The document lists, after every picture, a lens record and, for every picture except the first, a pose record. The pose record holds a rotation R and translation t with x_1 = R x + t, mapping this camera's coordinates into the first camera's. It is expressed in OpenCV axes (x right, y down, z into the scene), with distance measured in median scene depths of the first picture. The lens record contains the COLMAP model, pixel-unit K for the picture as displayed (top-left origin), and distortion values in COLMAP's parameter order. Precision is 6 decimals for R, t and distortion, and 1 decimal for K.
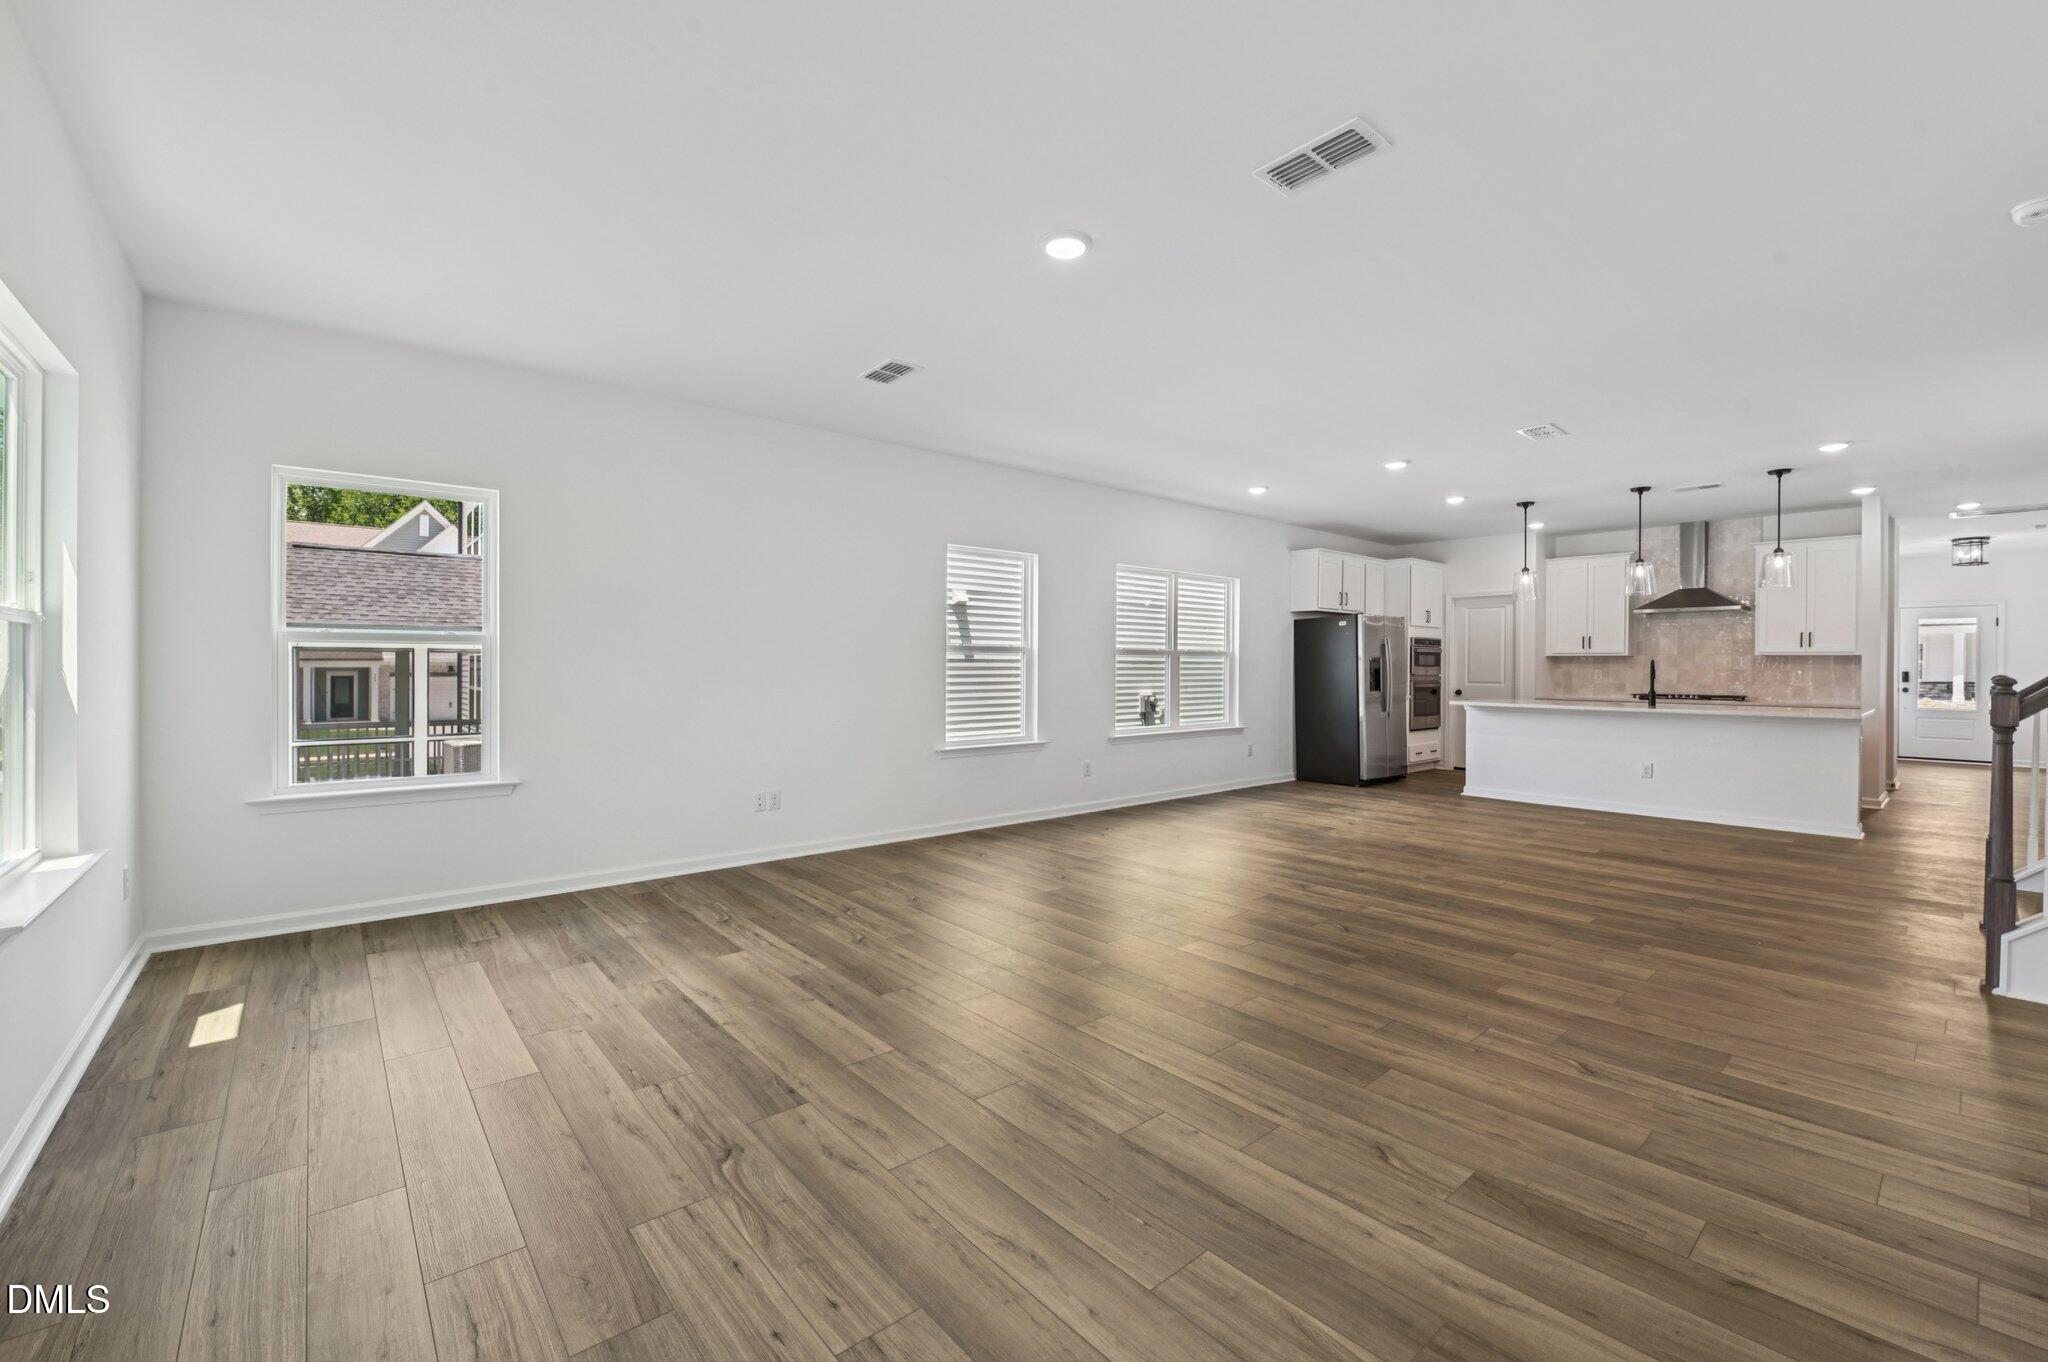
lens RADIAL K [[840.6, 0, 1002.5], [0, 840.6, 668.2], [0, 0, 1]] dist [-0.021406, -0.001313]
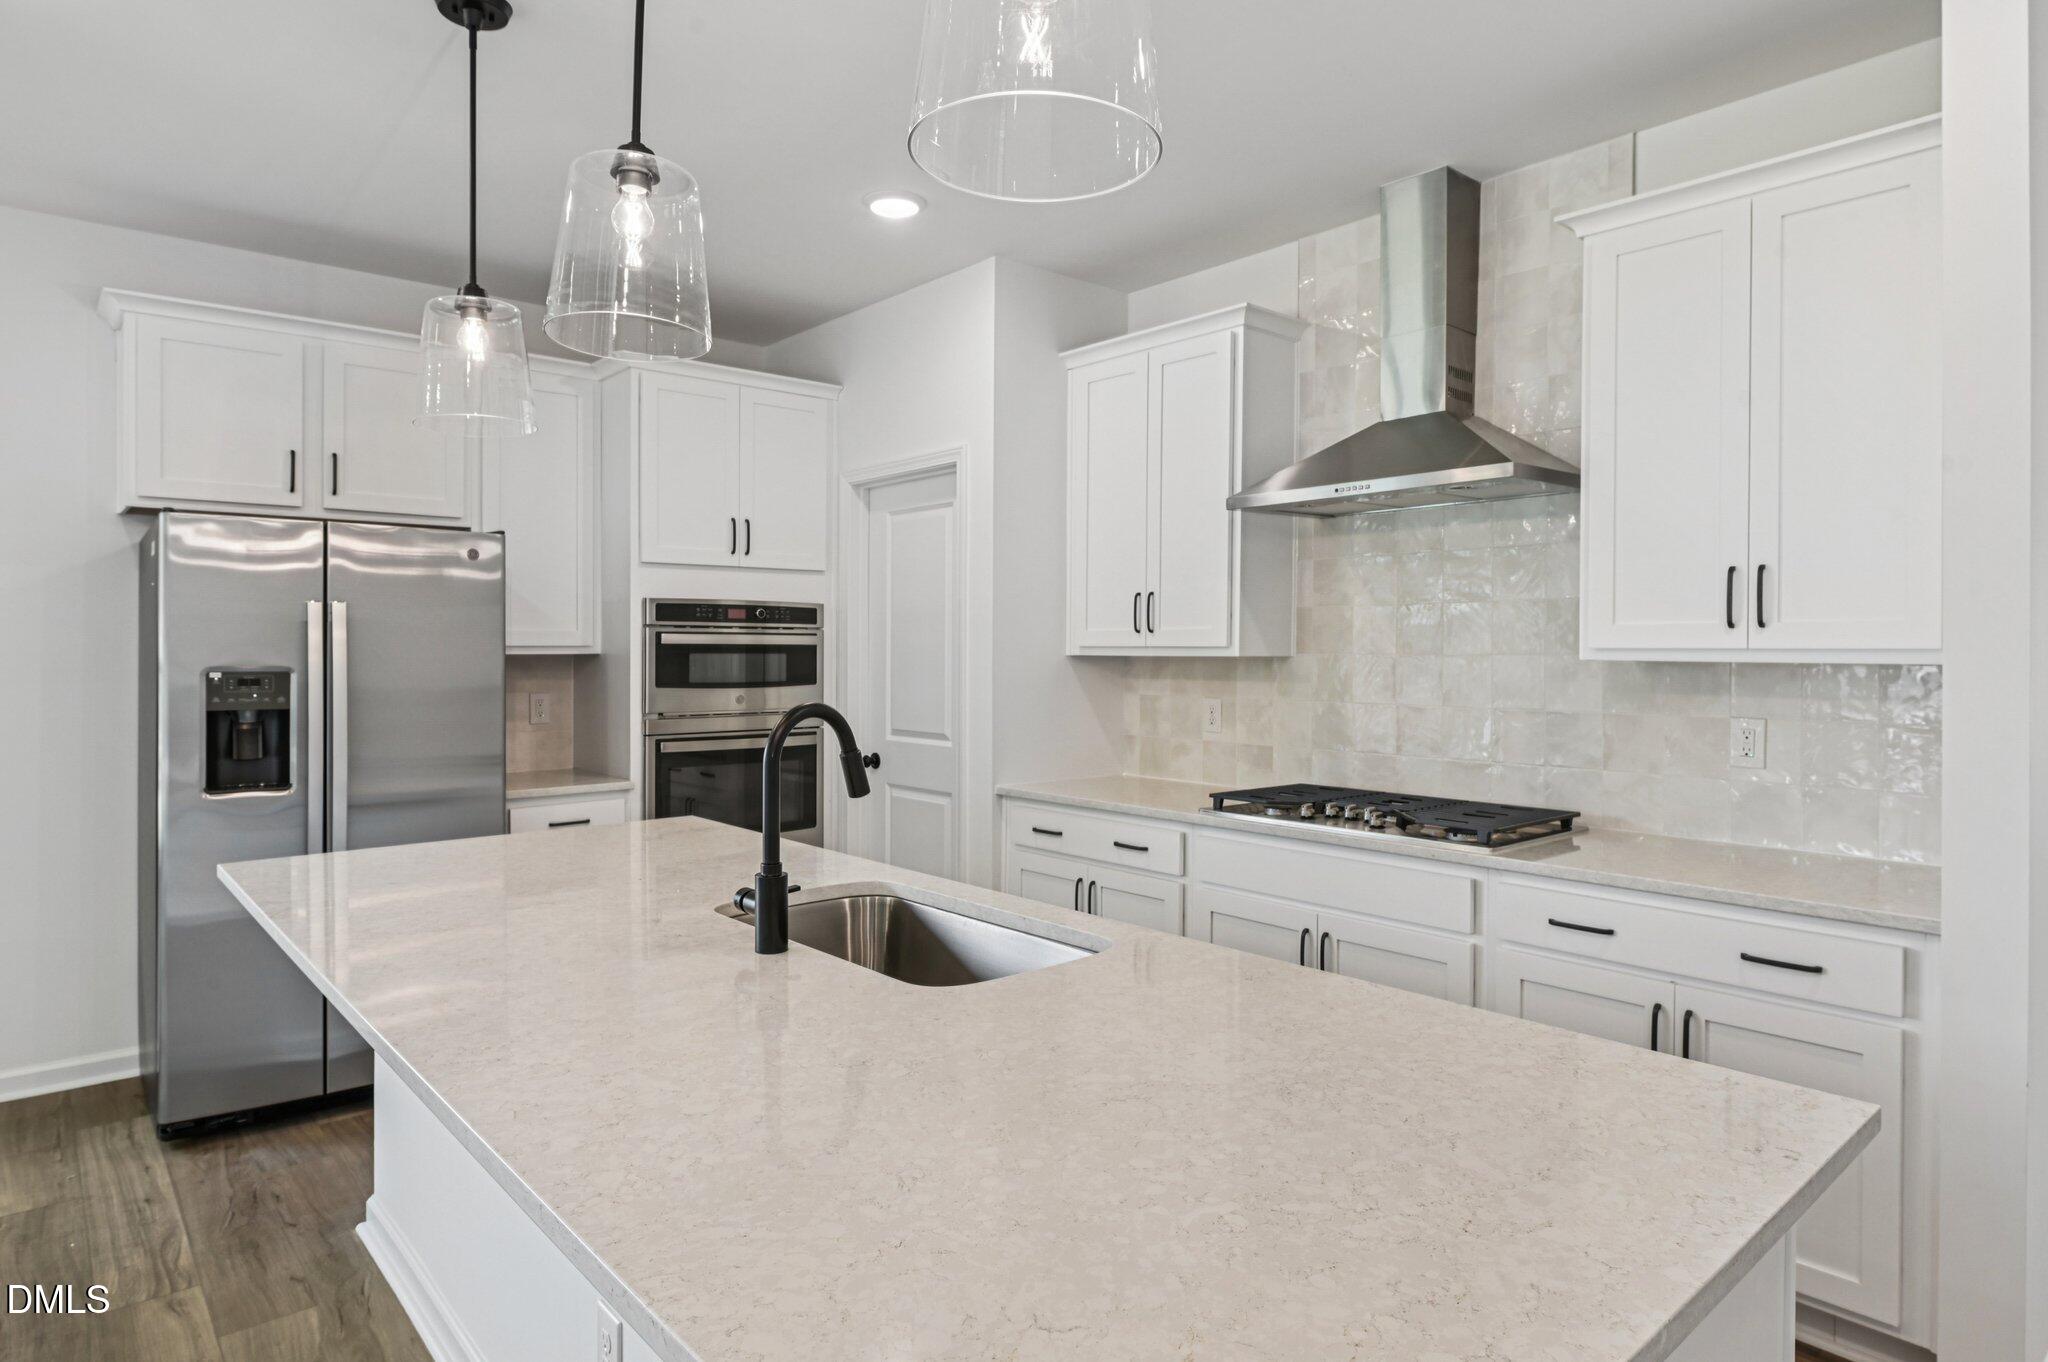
lens RADIAL K [[1141.8, 0, 1041.2], [0, 1141.8, 642.6], [0, 0, 1]] dist [-0.029850, -0.000570]
pose [[0.999612, -0.006124, 0.027183, 1.132372], [0.006201, 0.999977, -0.002732, -0.033246], [-0.027166, 0.002900, 0.999627, 1.011535]]
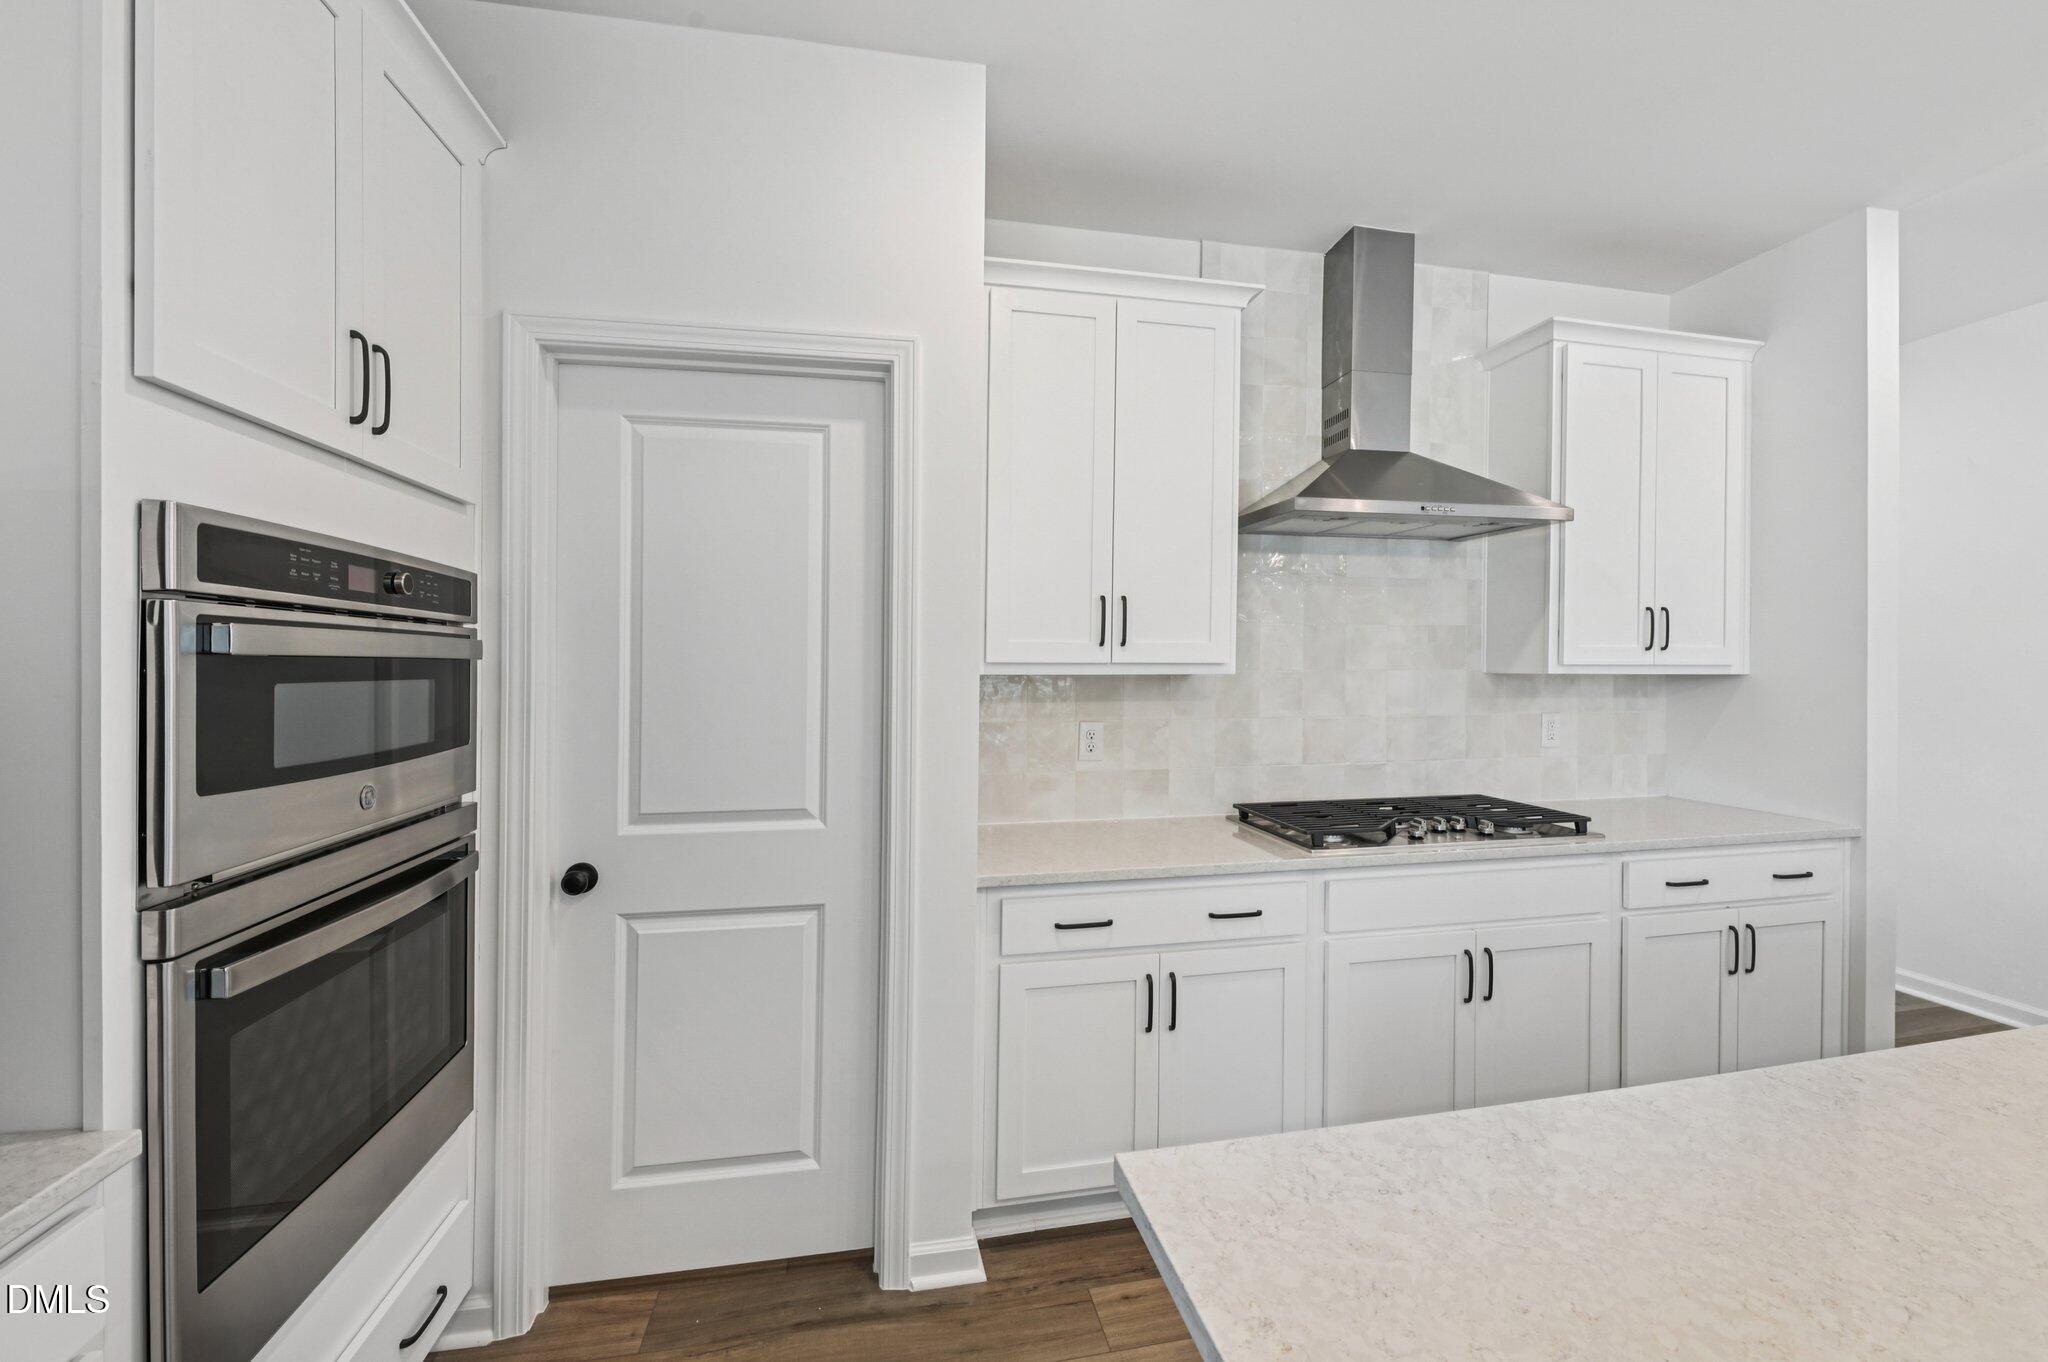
lens RADIAL K [[840.6, 0, 1035.7], [0, 840.6, 670.4], [0, 0, 1]] dist [-0.021406, -0.001313]
pose [[0.477507, -0.015388, 0.878493, 0.821341], [-0.000122, 0.999845, 0.017580, -0.036152], [-0.878628, -0.008501, 0.477431, 1.562342]]
